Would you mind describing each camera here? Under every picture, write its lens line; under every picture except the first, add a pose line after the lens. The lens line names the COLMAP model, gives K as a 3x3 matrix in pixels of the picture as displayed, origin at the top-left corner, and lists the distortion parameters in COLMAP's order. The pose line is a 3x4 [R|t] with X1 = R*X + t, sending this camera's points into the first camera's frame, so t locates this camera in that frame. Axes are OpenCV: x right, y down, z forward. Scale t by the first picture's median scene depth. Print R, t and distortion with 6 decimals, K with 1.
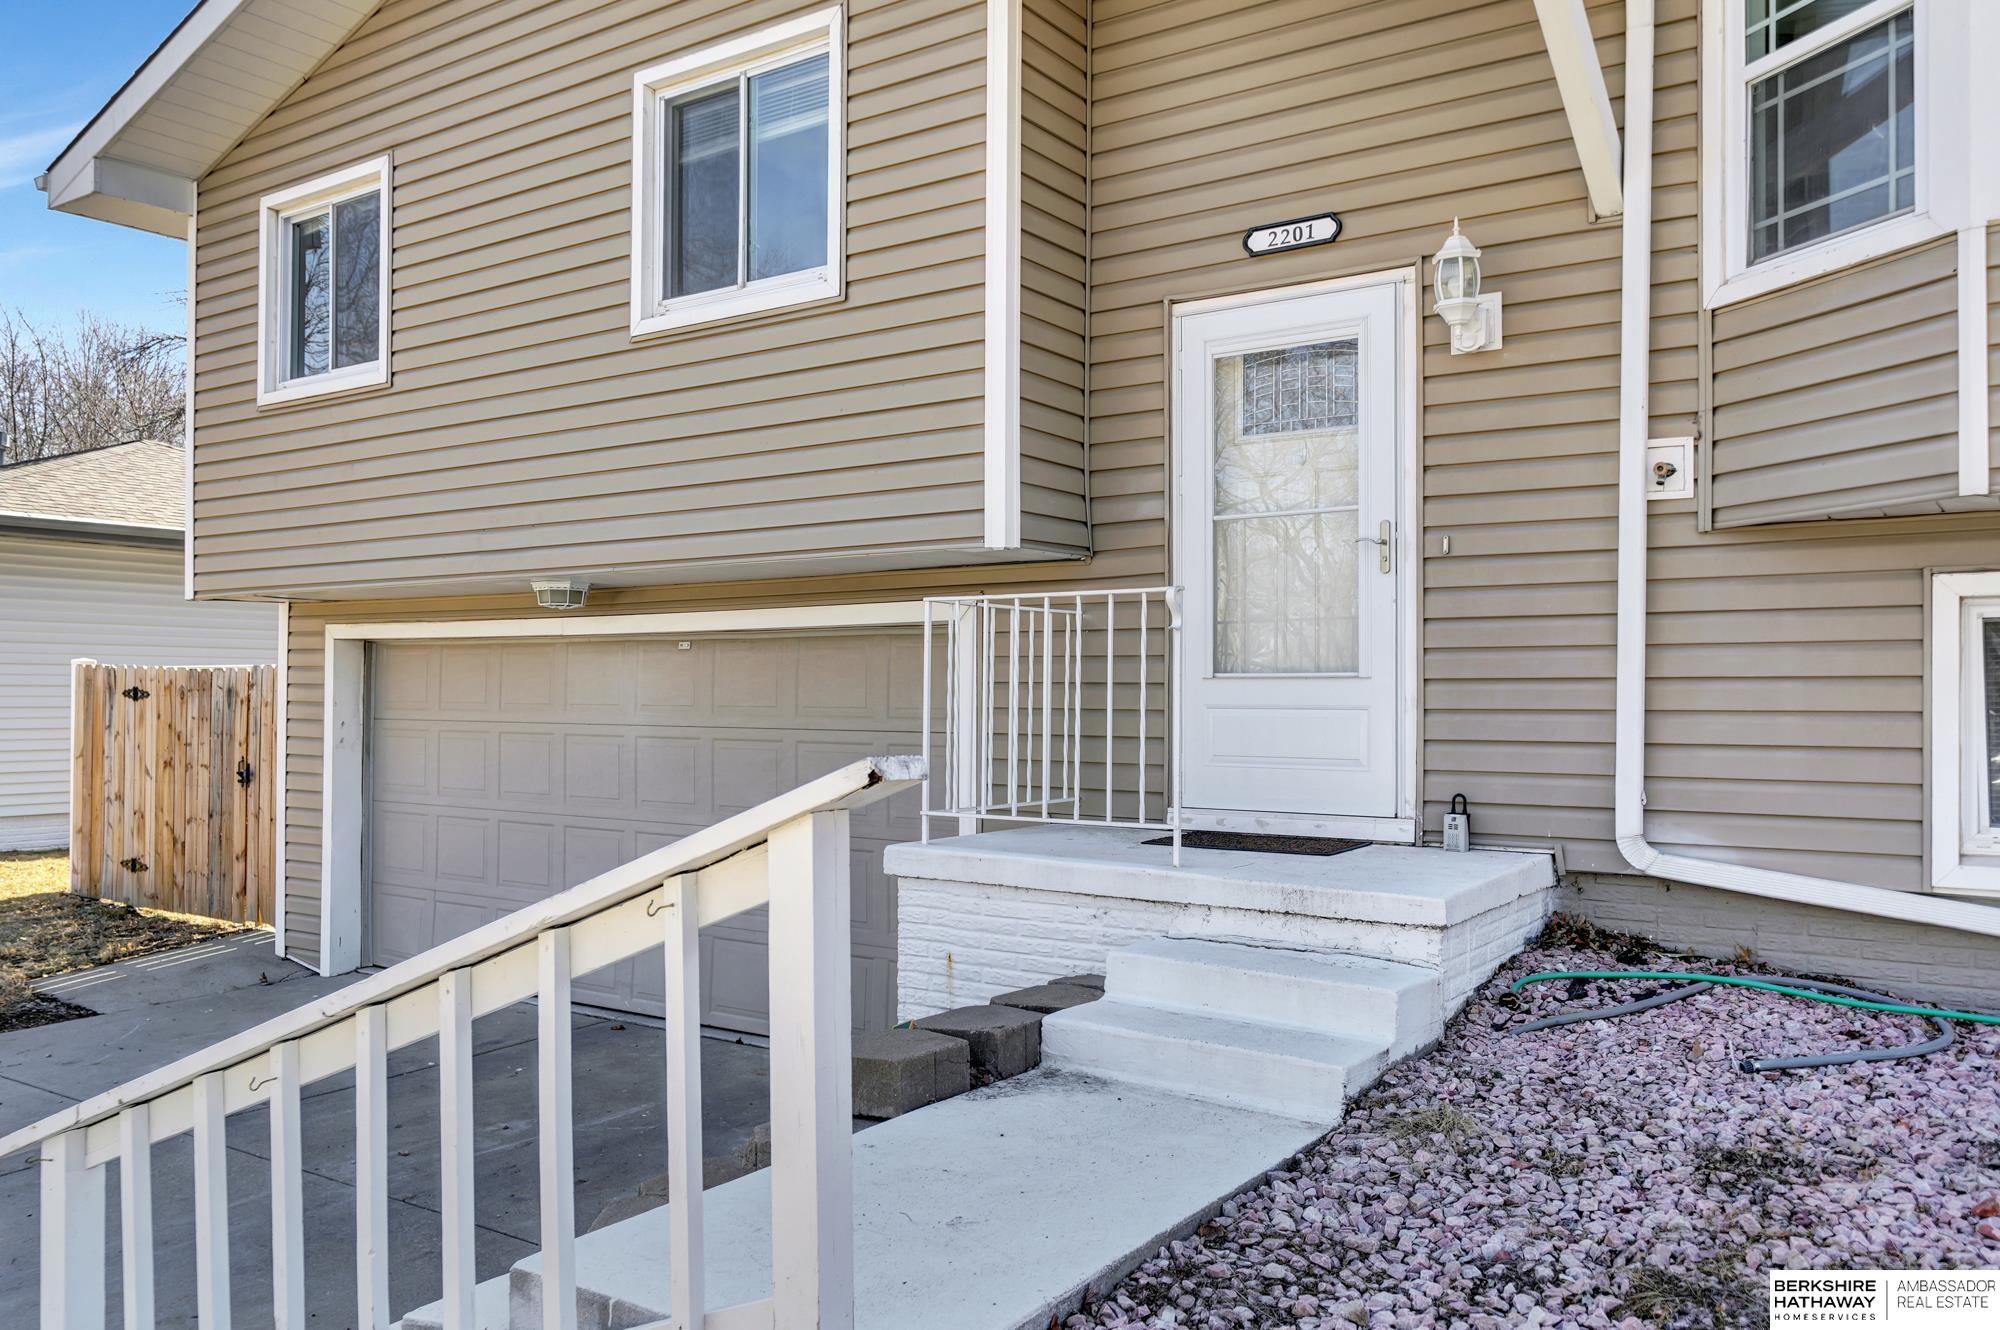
lens RADIAL K [[1607.7, 0, 998.1], [0, 1607.7, 681.7], [0, 0, 1]] dist [0.002594, -0.007643]
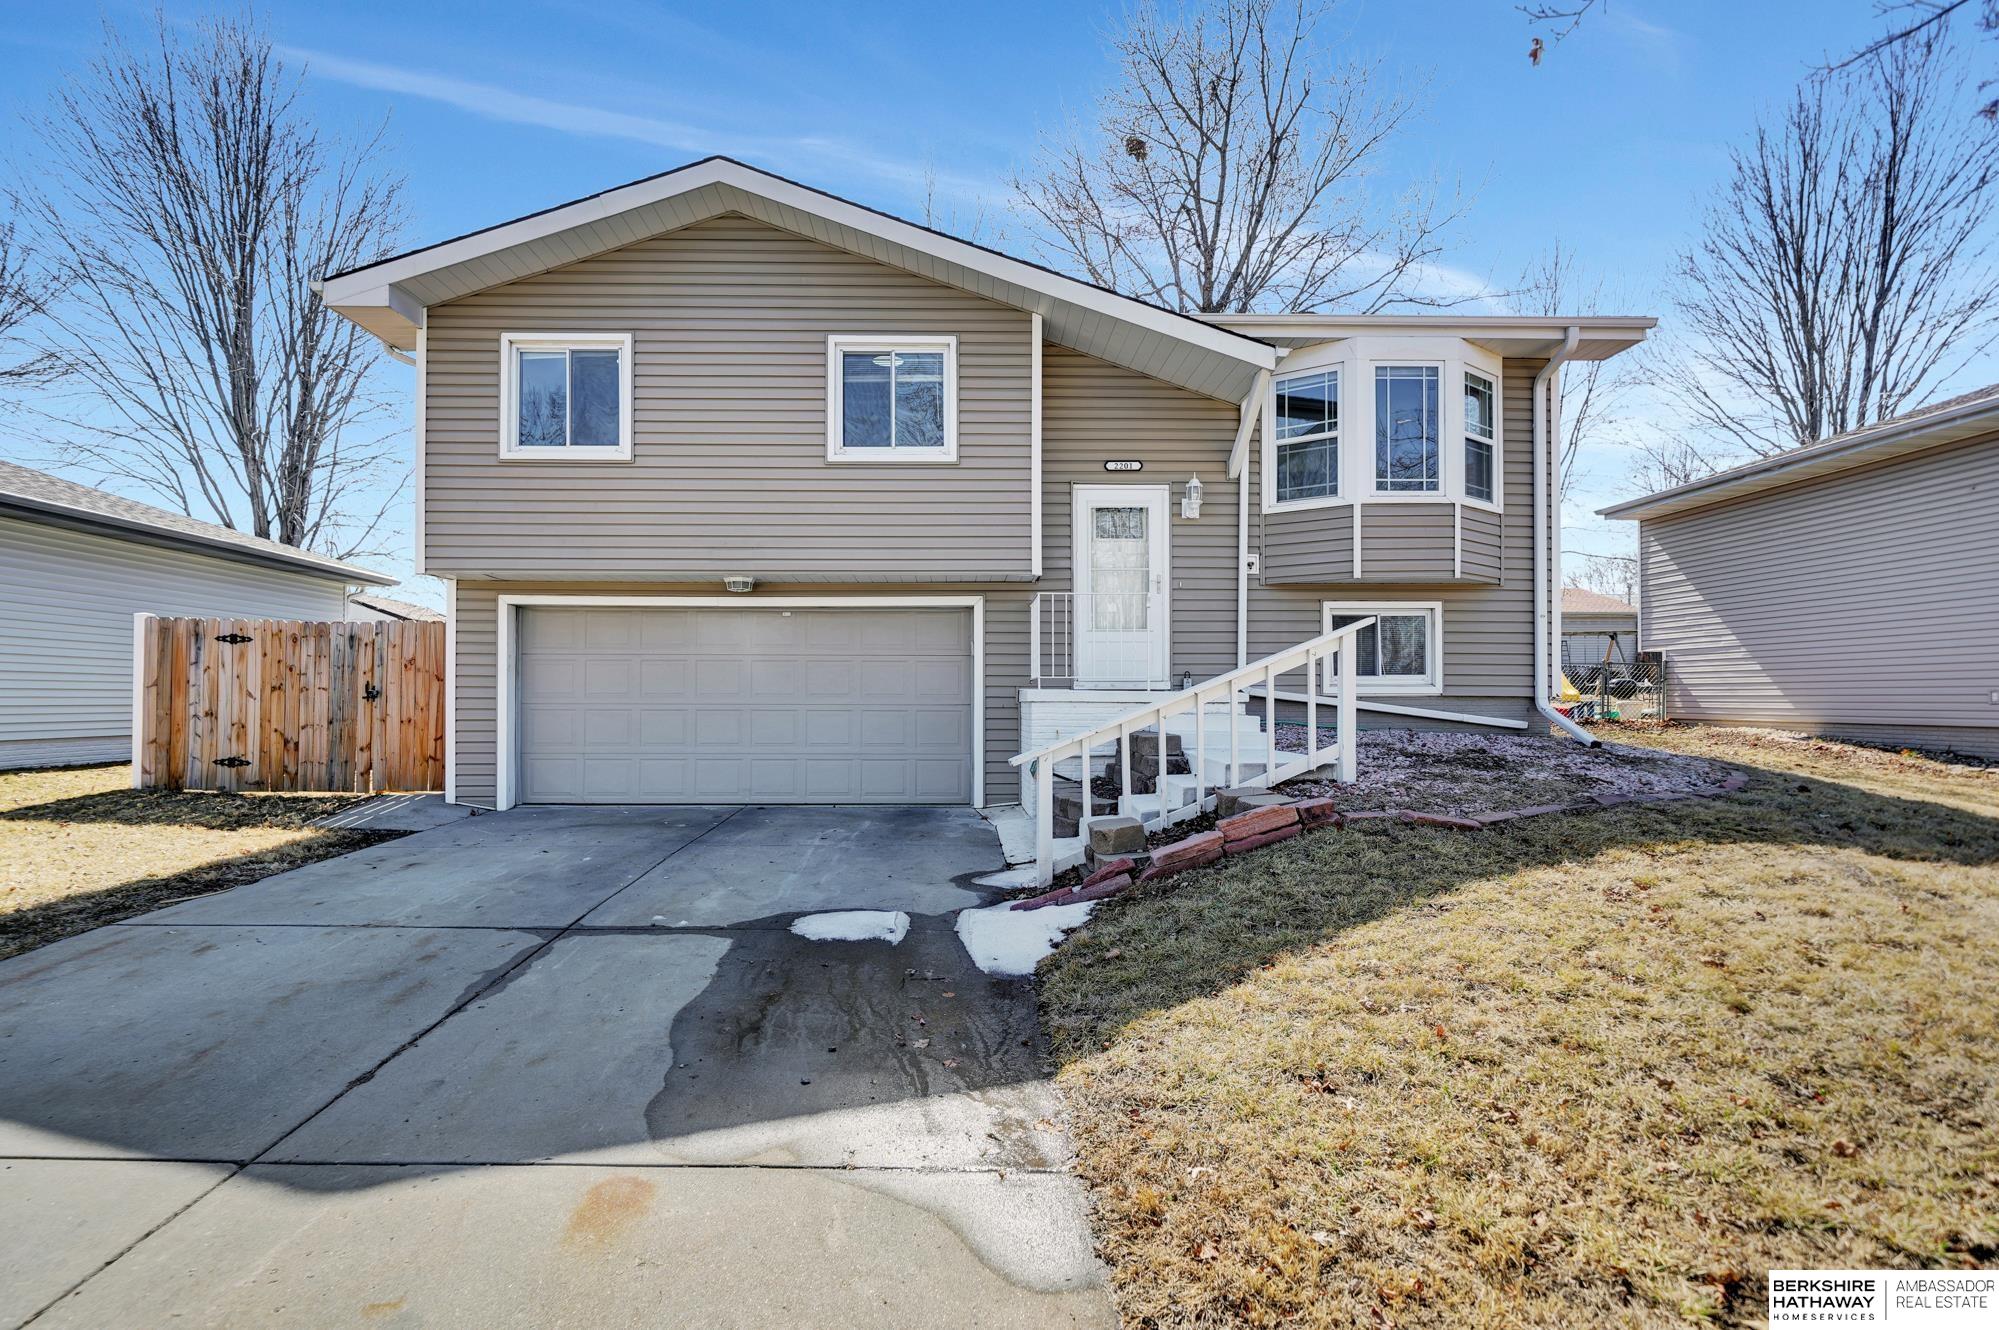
lens RADIAL K [[1043.4, 0, 1049.7], [0, 1043.4, 694.3], [0, 0, 1]] dist [0.002428, -0.000970]
pose [[0.770637, -0.002214, 0.637271, -1.010743], [0.002673, 0.999996, 0.000241, 0.101411], [-0.637269, 0.001517, 0.770640, -0.260107]]
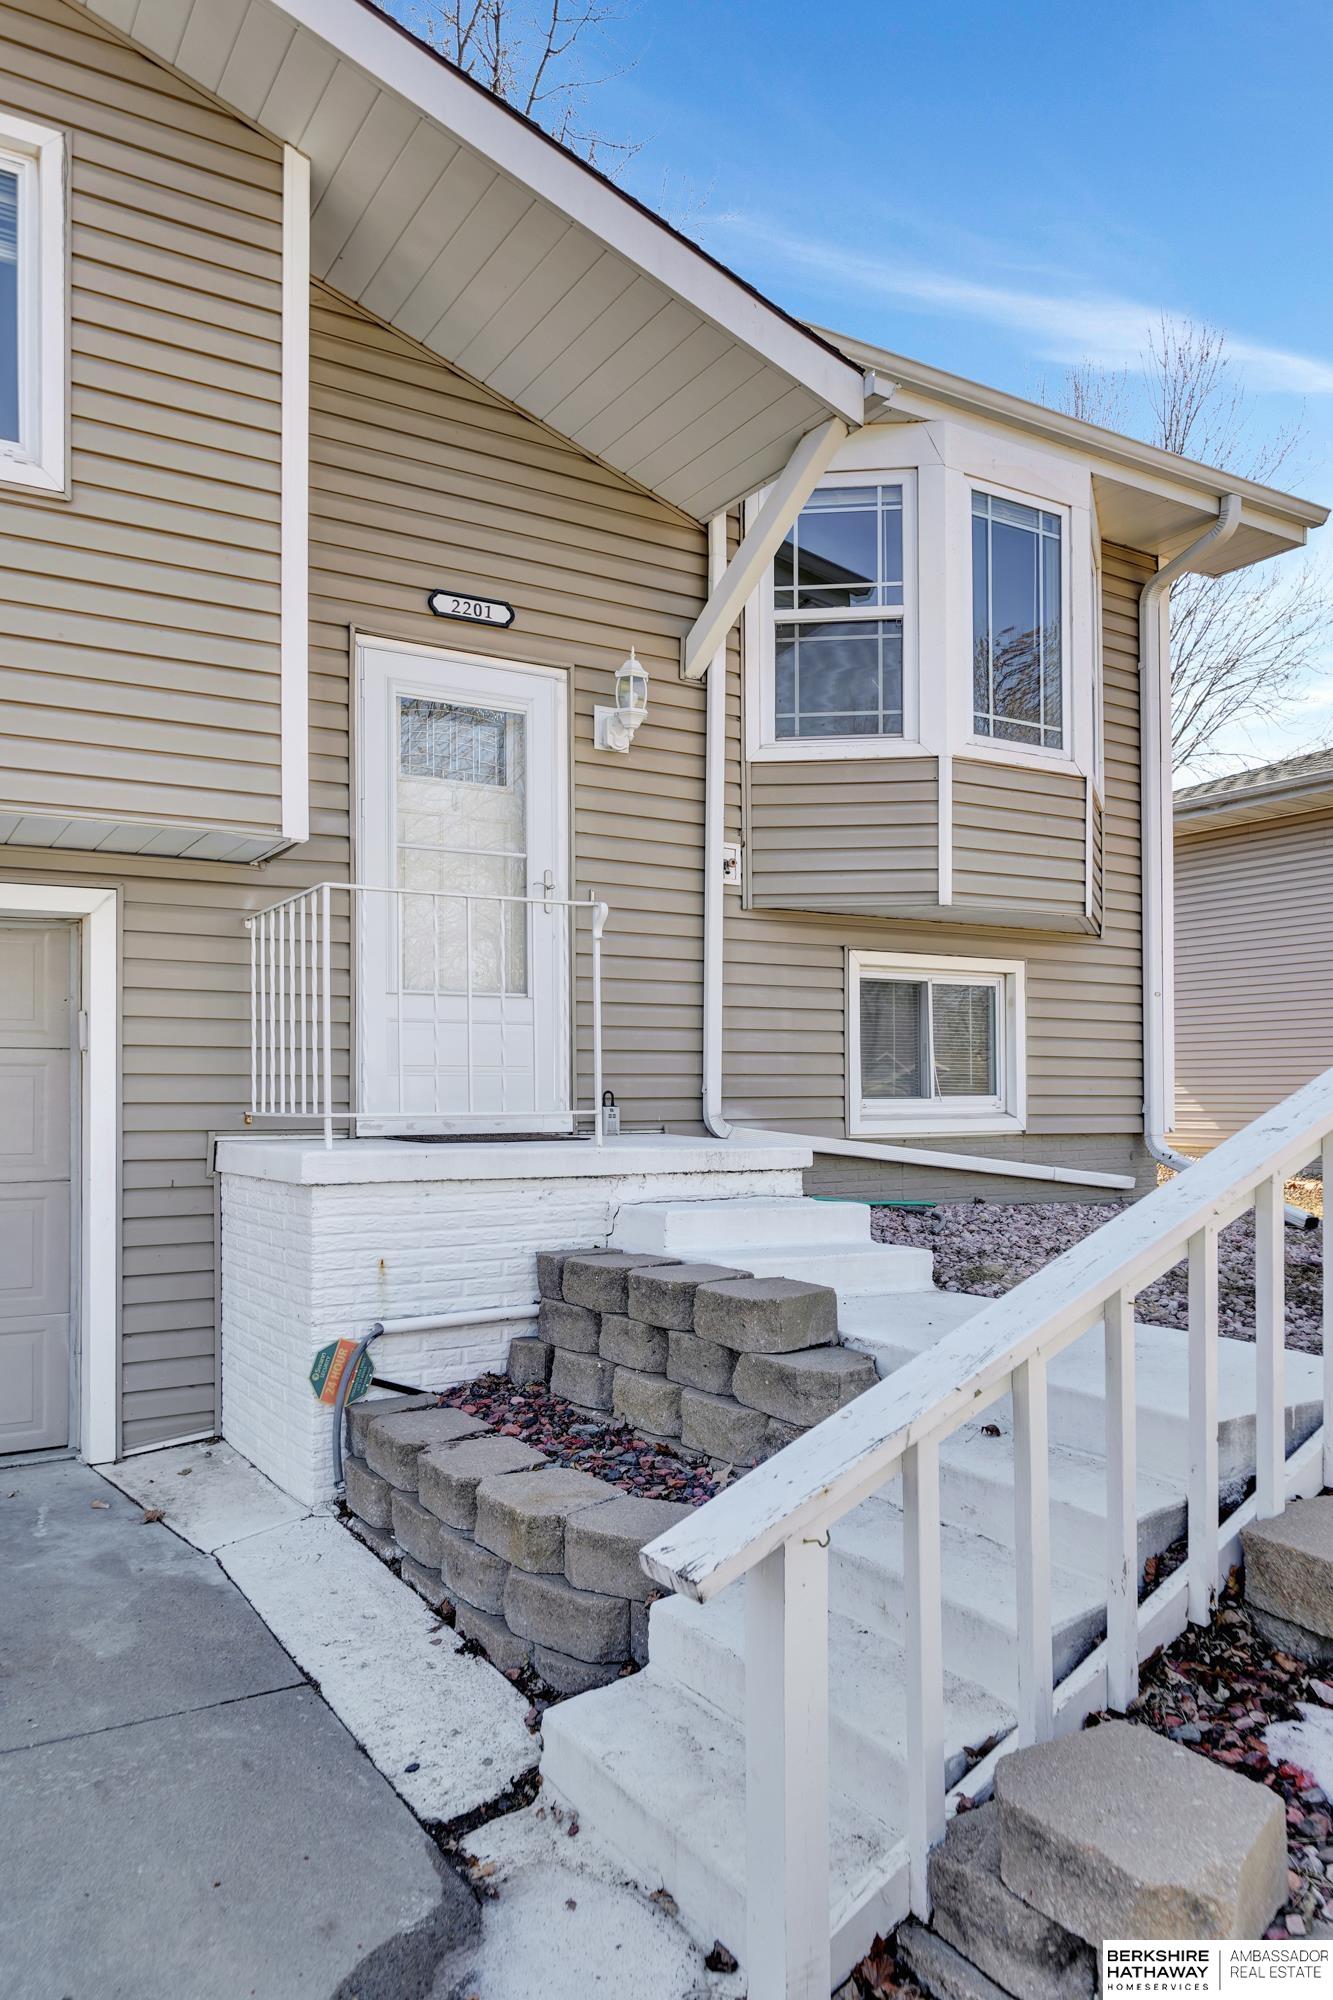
lens RADIAL K [[1365.2, 0, 727.4], [0, 1365.2, 1082.0], [0, 0, 1]] dist [-0.009837, 0.004888]
pose [[0.380291, 0.002353, 0.924864, -0.635831], [0.002146, 0.999992, -0.003426, 0.061384], [-0.924864, 0.003288, 0.380283, 0.459507]]
